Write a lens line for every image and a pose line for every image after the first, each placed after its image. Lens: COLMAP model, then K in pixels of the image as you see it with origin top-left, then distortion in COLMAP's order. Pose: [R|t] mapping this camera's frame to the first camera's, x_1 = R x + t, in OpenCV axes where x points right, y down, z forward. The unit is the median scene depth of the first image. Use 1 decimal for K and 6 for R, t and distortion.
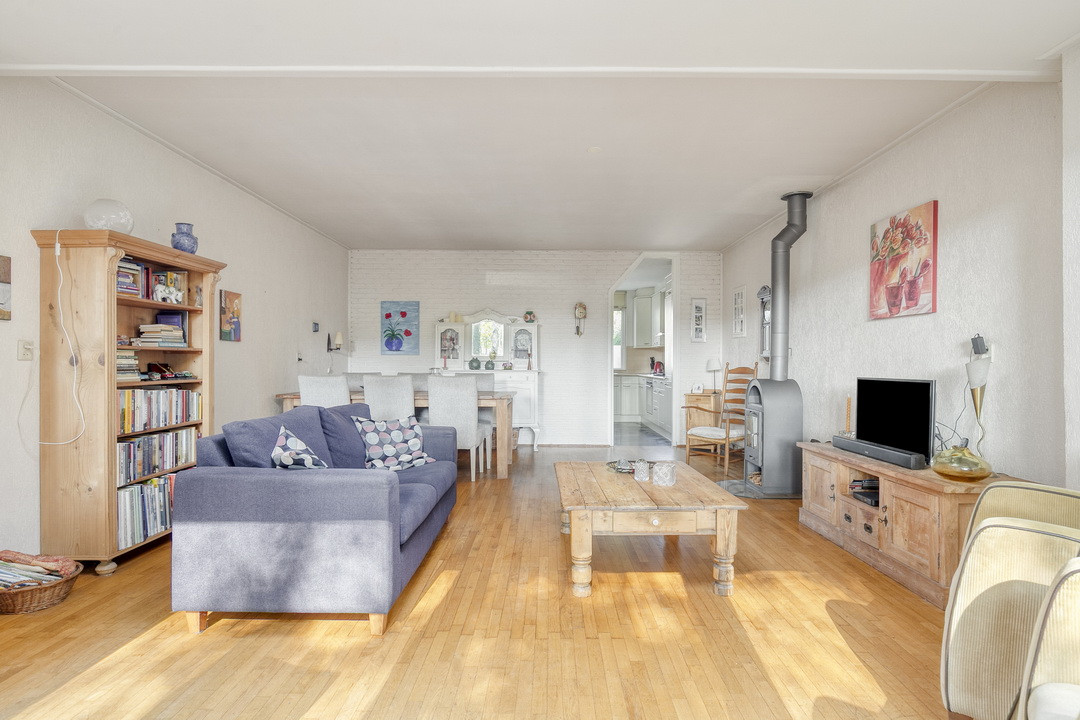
lens RADIAL K [[606.5, 0, 540.0], [0, 606.5, 360.0], [0, 0, 1]] dist [-0.005831, 0.000200]
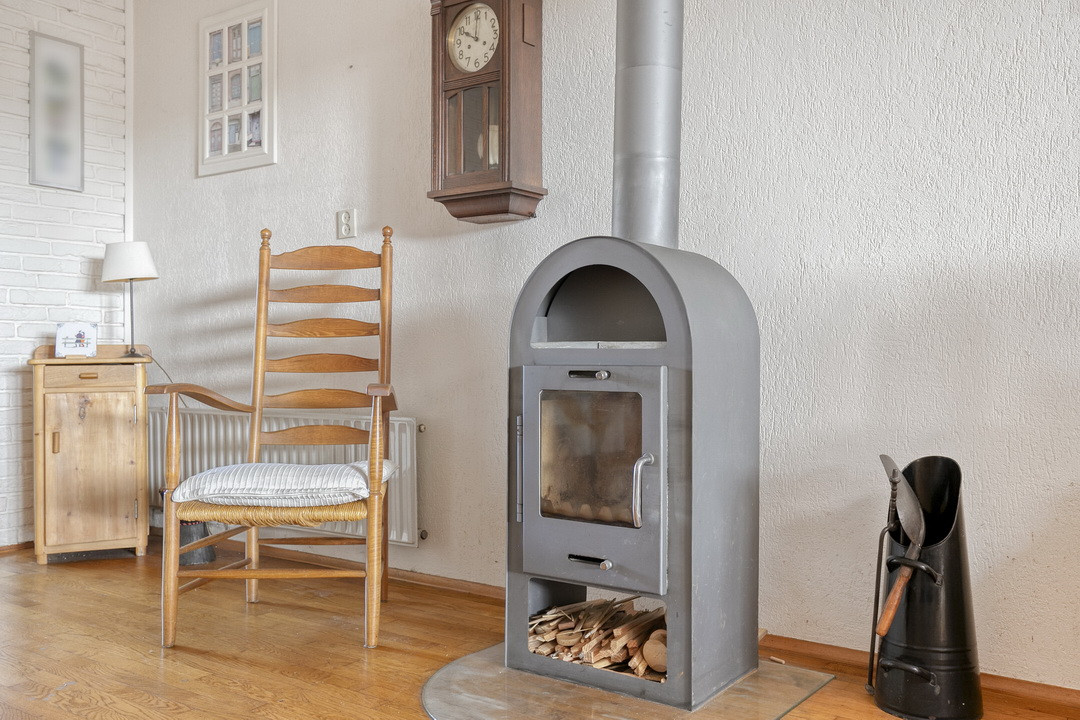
lens RADIAL K [[983.7, 0, 540.0], [0, 983.7, 360.0], [0, 0, 1]] dist [-0.003864, -0.003497]
pose [[0.592683, -0.006816, 0.805407, 0.018387], [0.004047, 0.999977, 0.005484, 0.054468], [-0.805426, 0.000009, 0.592696, 0.554894]]
